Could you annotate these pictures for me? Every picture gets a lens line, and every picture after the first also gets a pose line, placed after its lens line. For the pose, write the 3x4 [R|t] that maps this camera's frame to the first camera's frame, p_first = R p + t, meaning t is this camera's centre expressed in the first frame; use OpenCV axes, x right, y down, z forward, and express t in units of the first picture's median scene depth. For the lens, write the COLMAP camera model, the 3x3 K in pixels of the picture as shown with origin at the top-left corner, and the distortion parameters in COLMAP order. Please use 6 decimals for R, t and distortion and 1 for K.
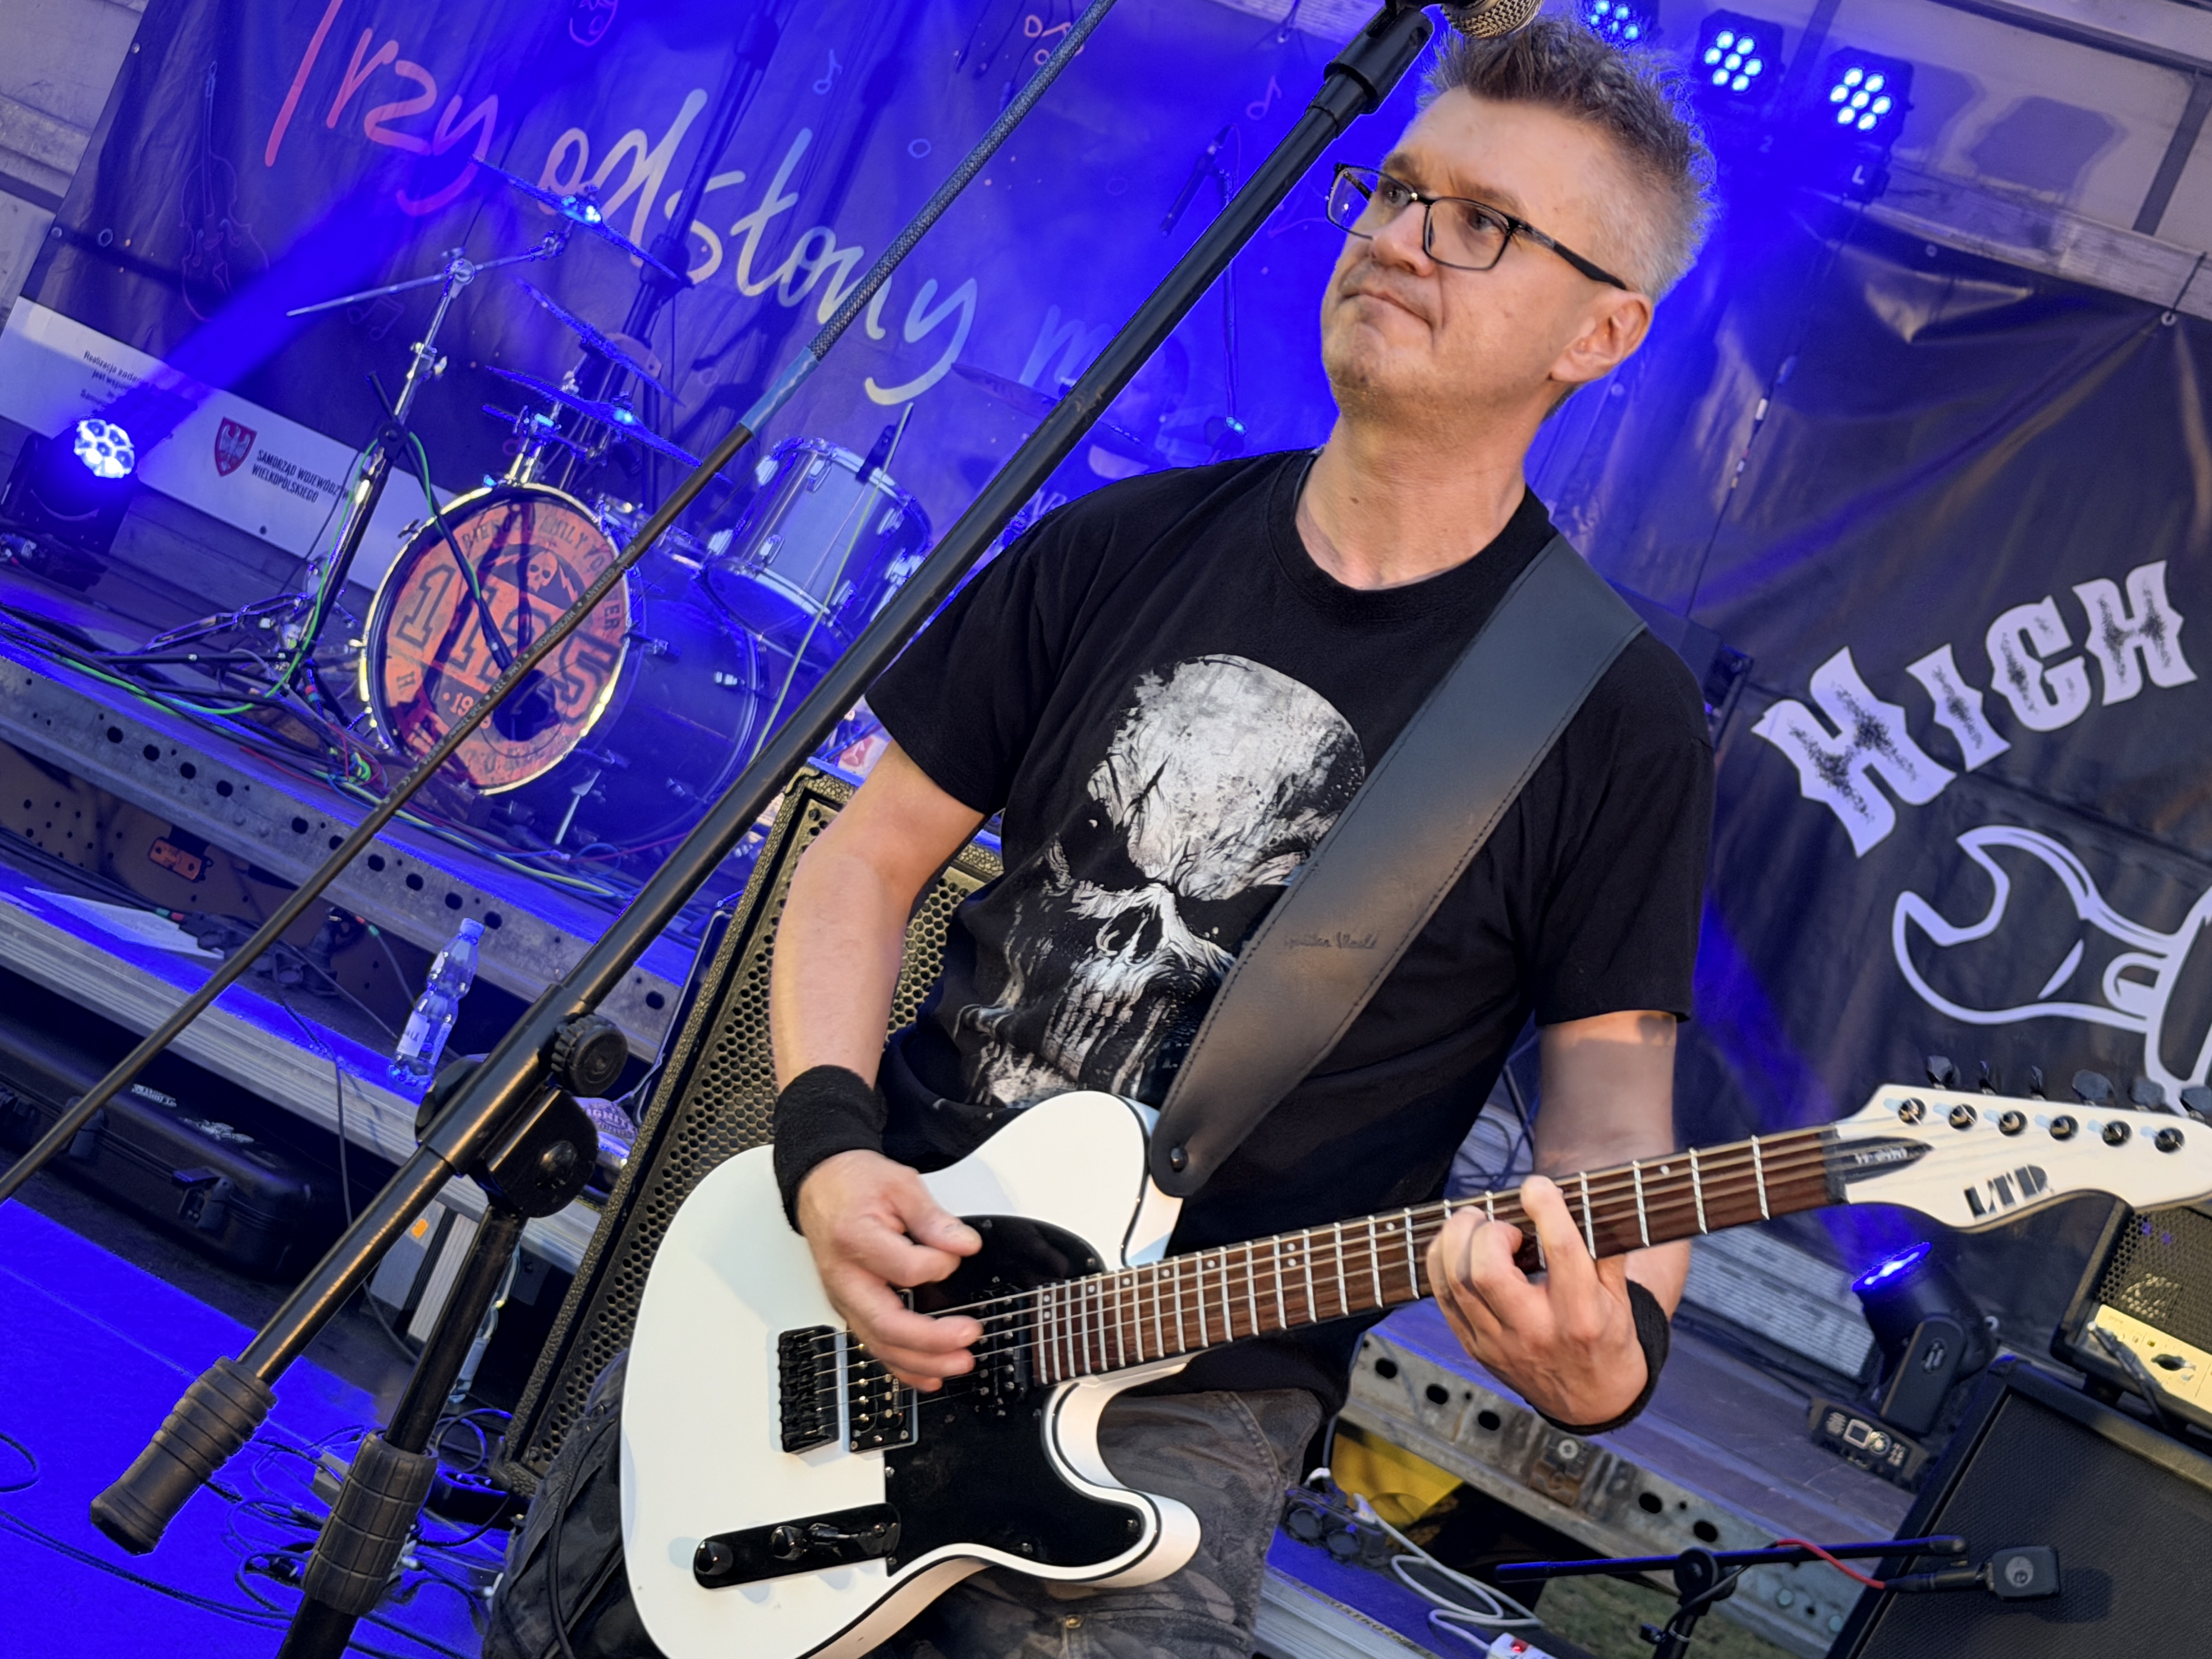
lens RADIAL K [[3424.0, 0, 1106.6], [0, 3424.0, 948.1], [0, 0, 1]] dist [0.139949, -0.185989]
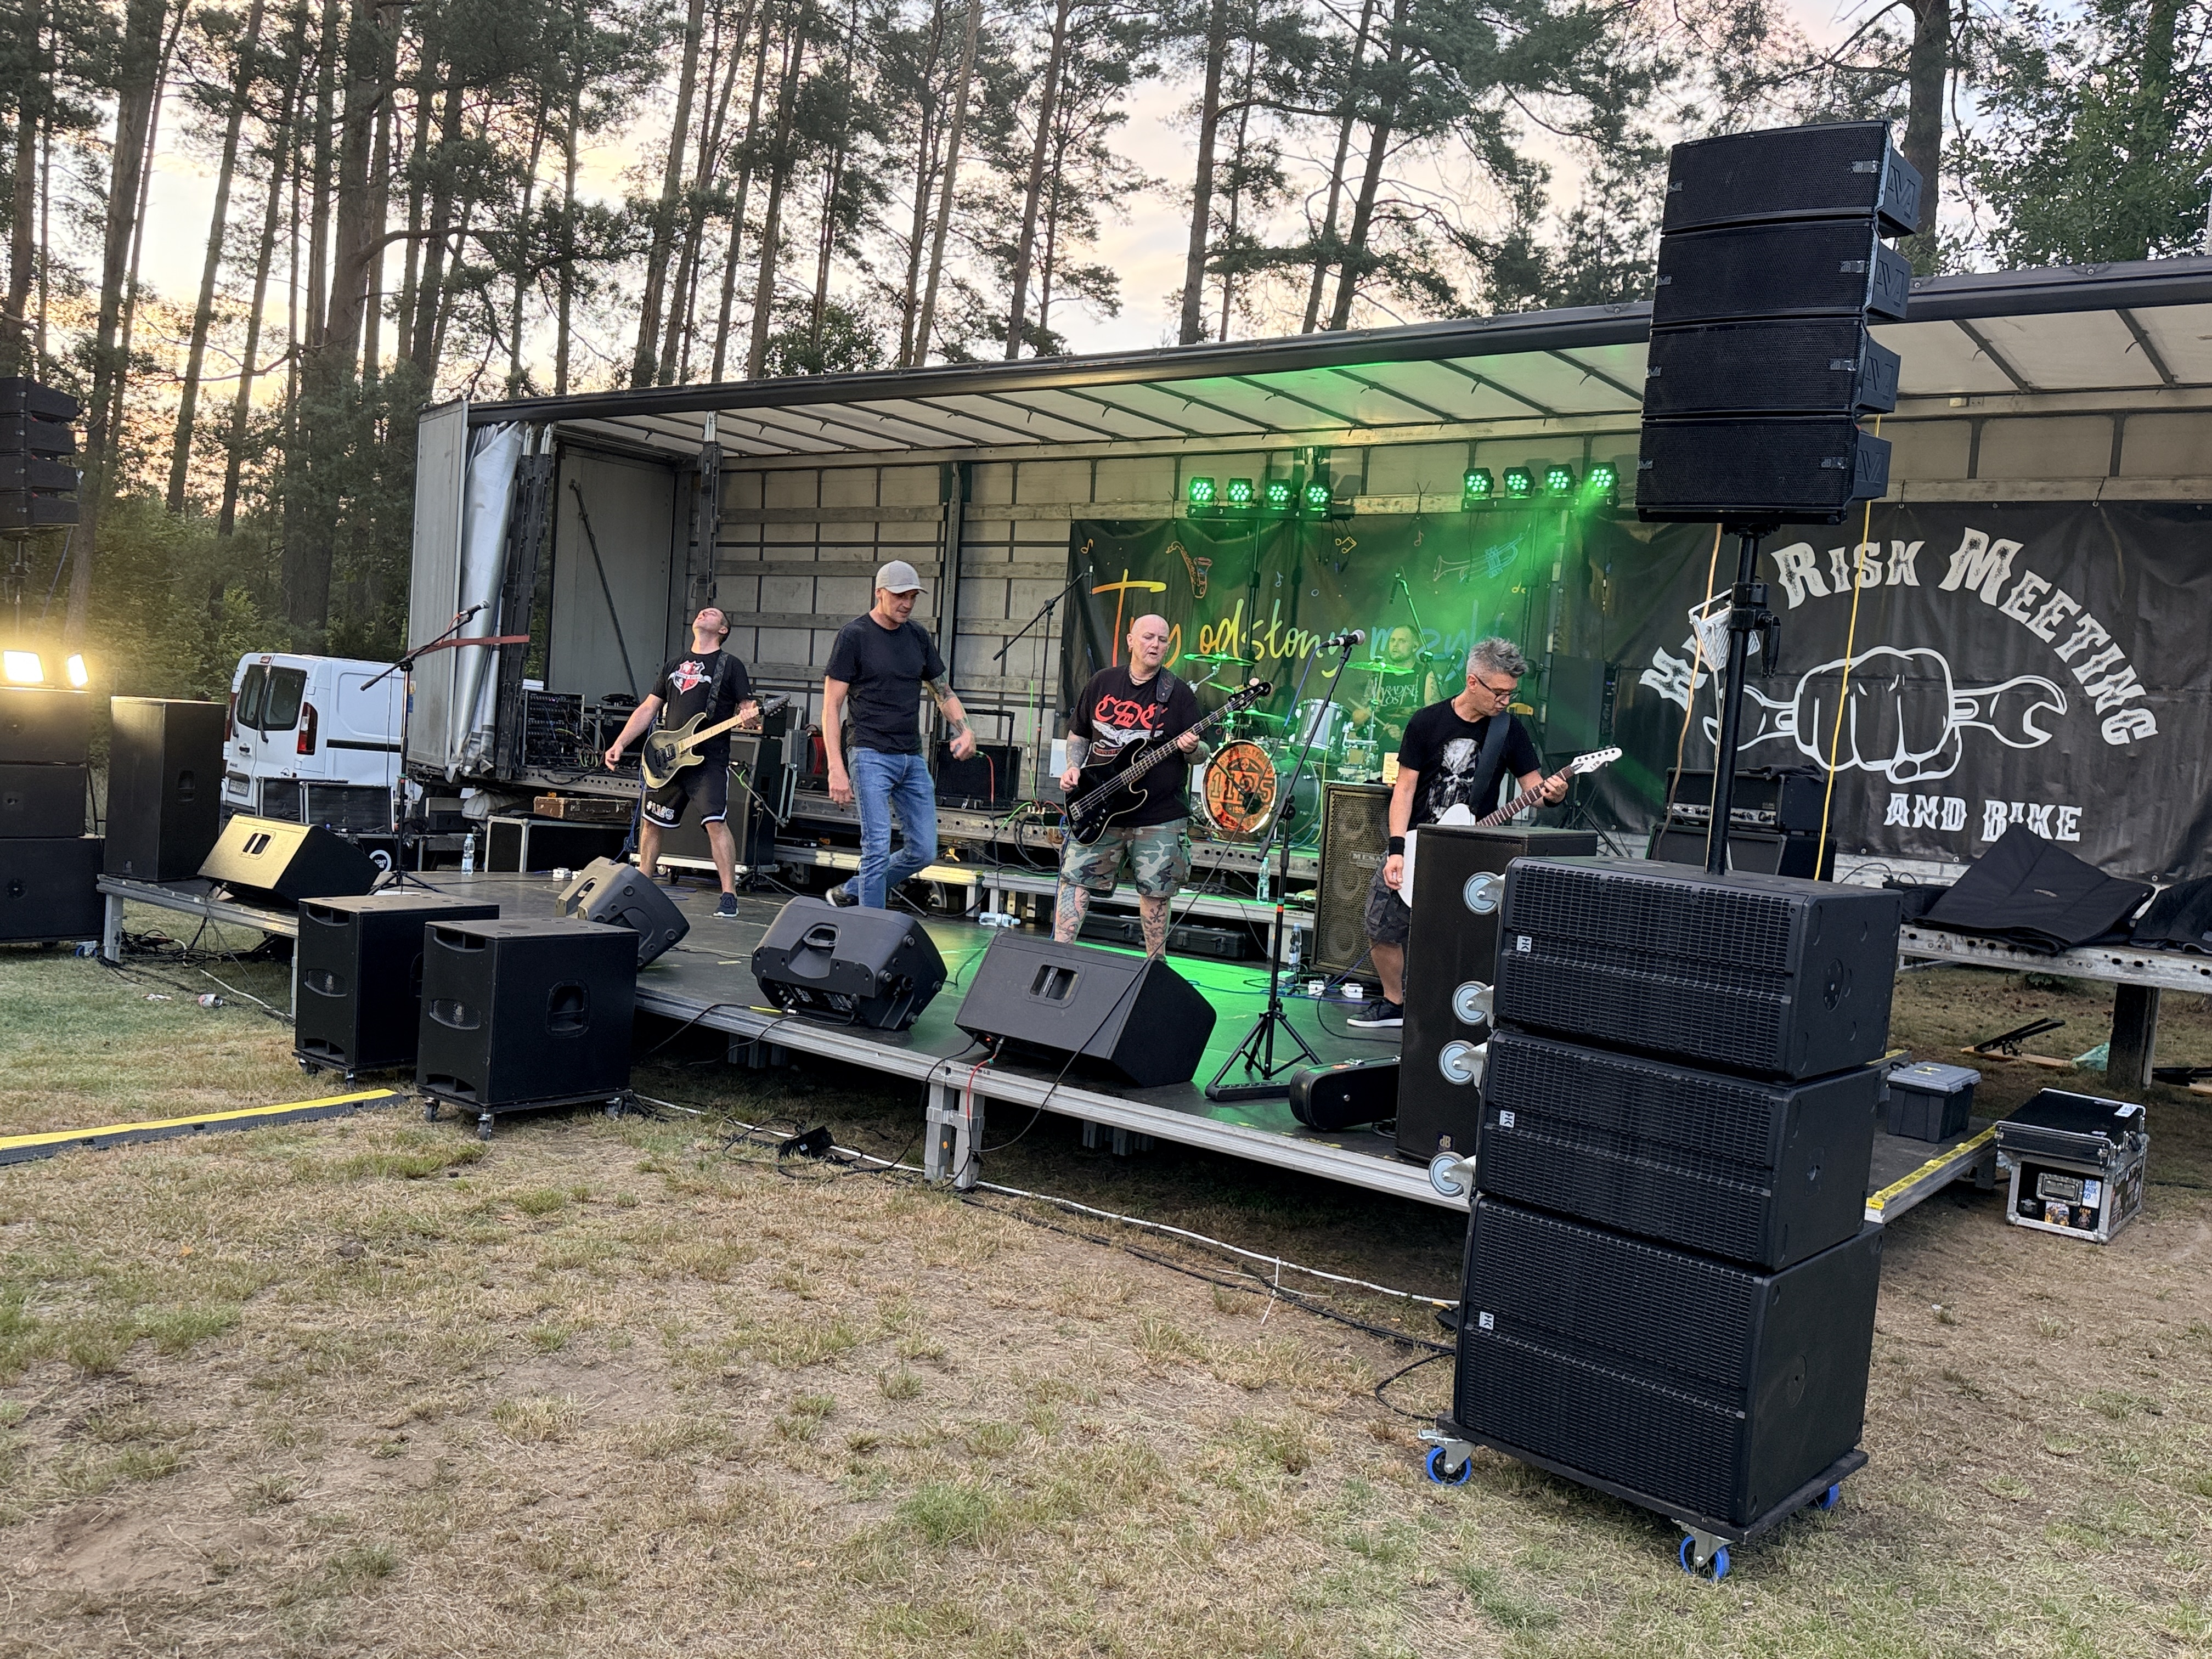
lens RADIAL K [[1828.1, 0, 1106.0], [0, 1828.1, 829.5], [0, 0, 1]] dist [0.116497, -0.179673]
pose [[0.921432, -0.318366, -0.222723, 0.073296], [0.303280, 0.947651, -0.099893, 0.073717], [0.242866, 0.024497, 0.969750, -0.636333]]
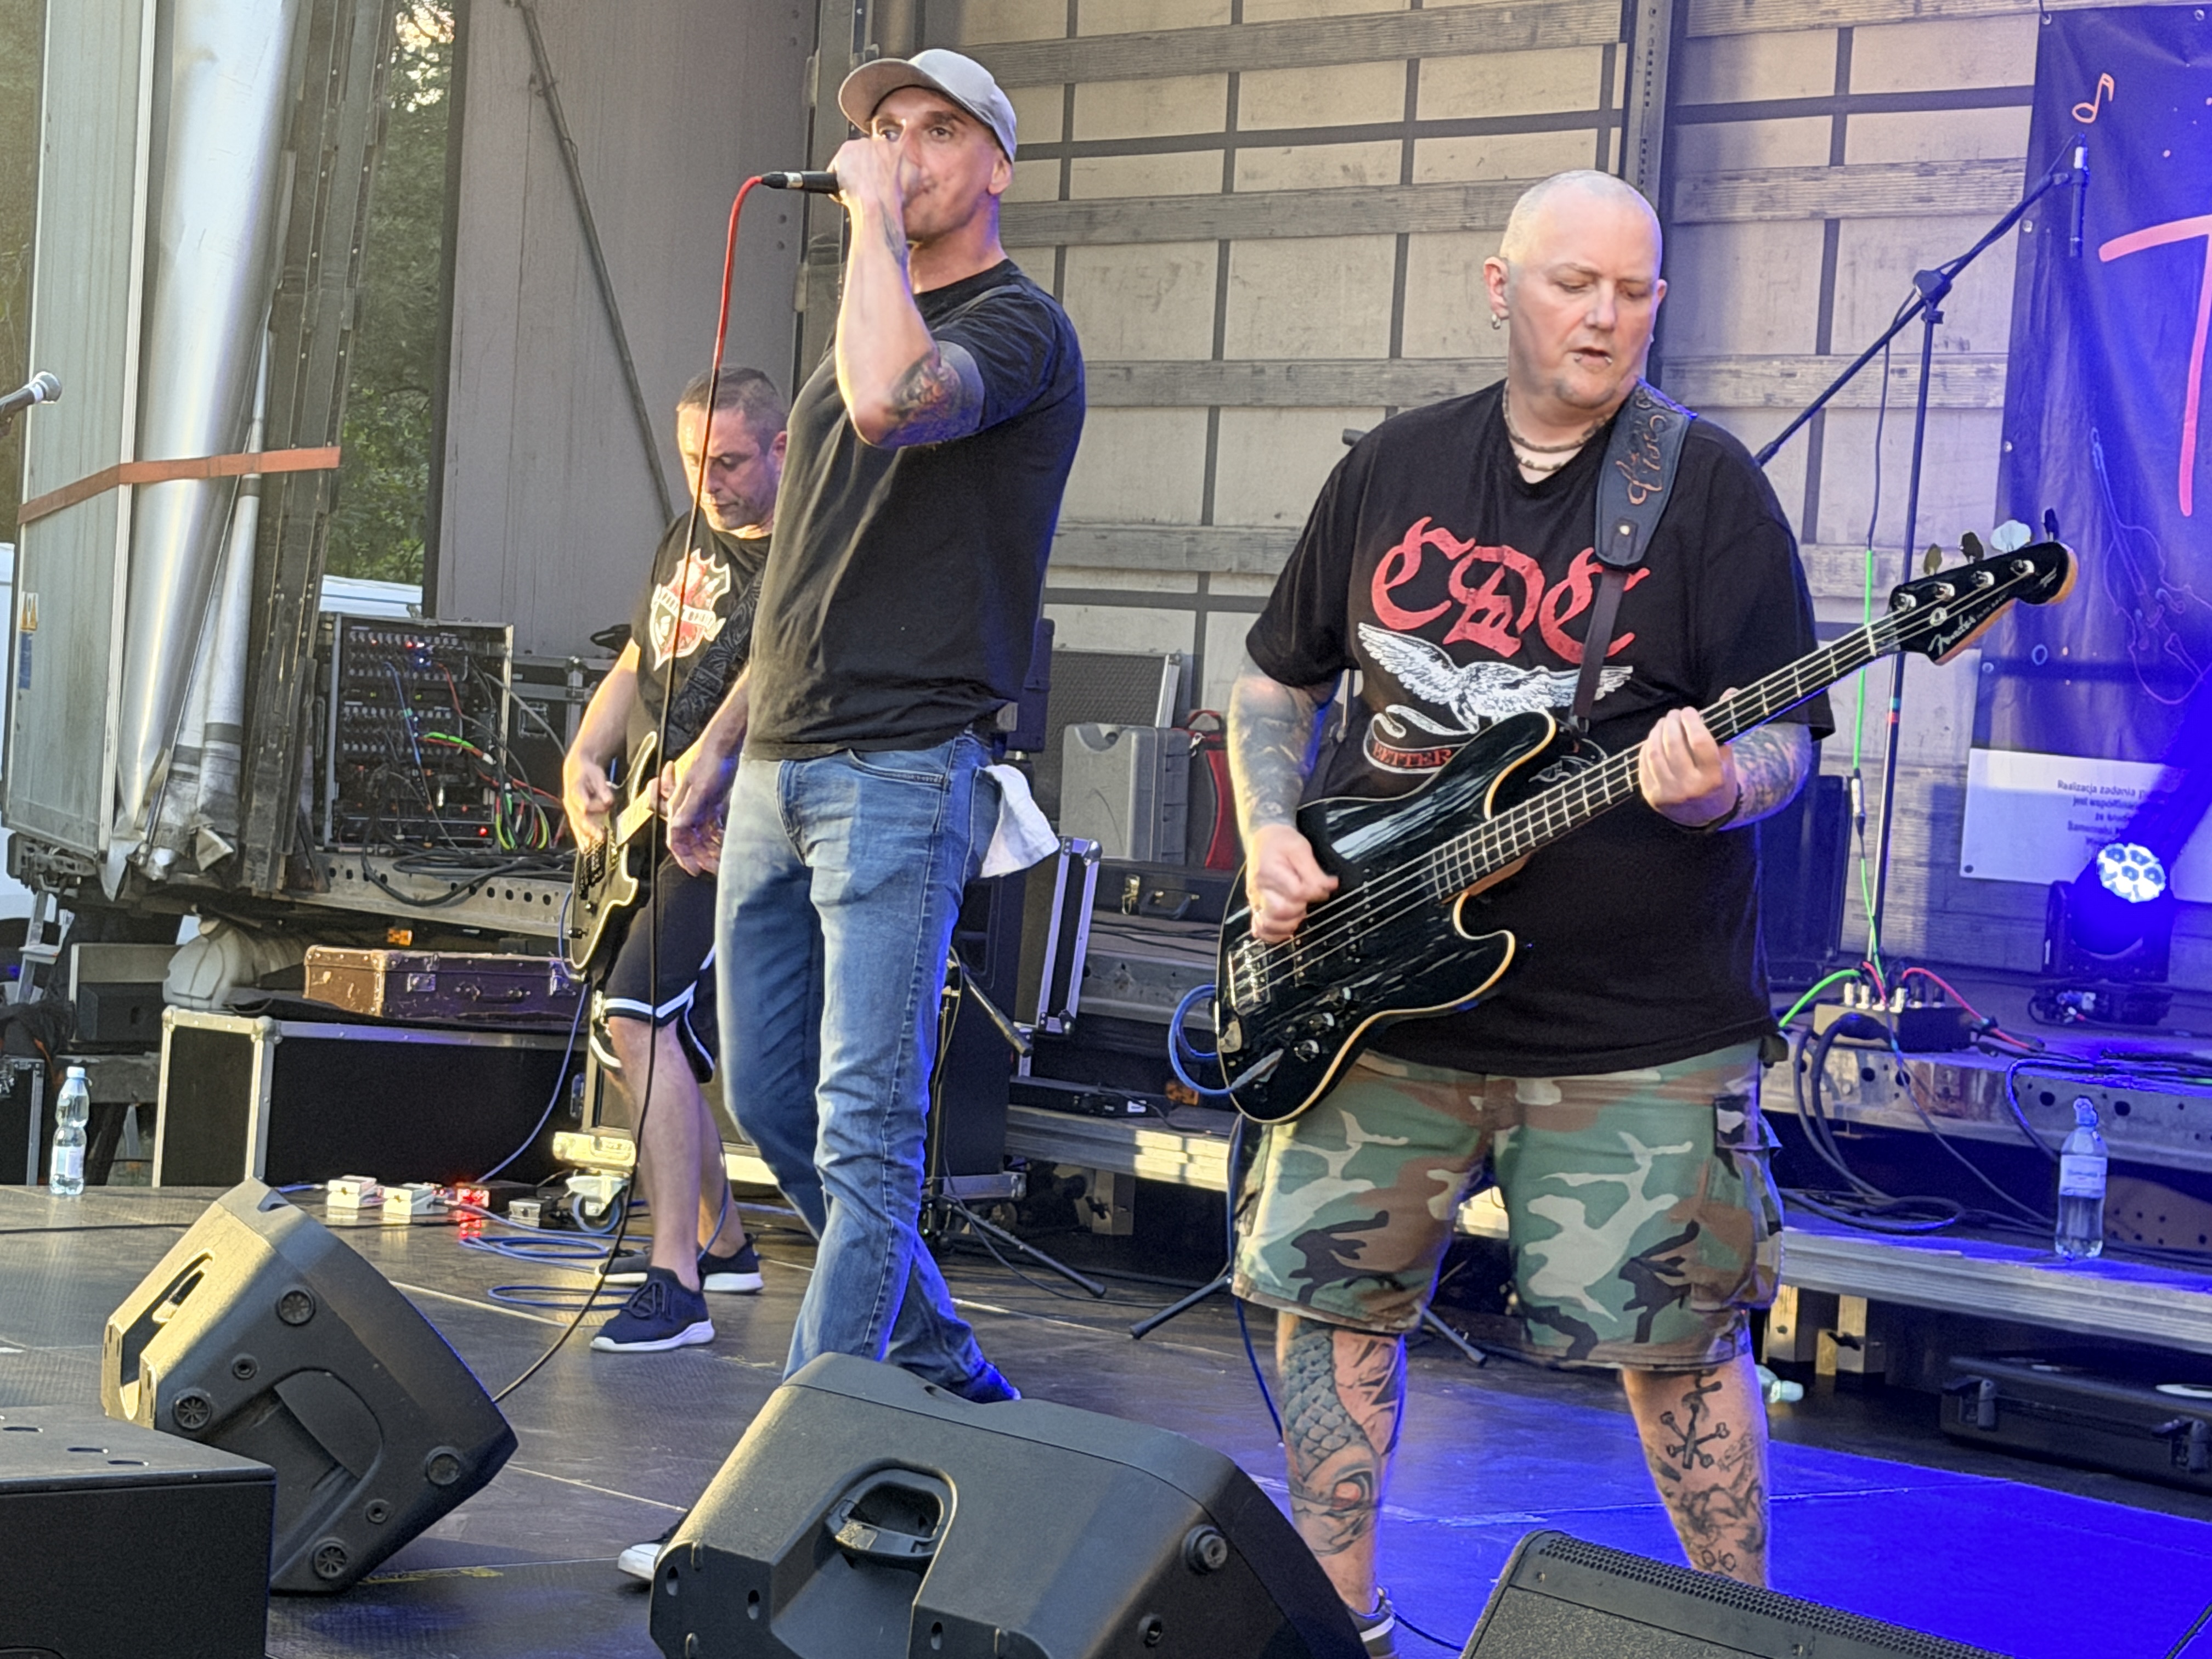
lens RADIAL K [[5258.6, 0, 997.6], [0, 5258.6, 852.5], [0, 0, 1]] dist [0.046180, 0.509432]
pose [[0.844033, -0.327163, -0.424938, 0.054760], [0.266820, 0.943513, -0.196445, 0.046311], [0.465204, 0.052424, 0.883650, -0.381172]]
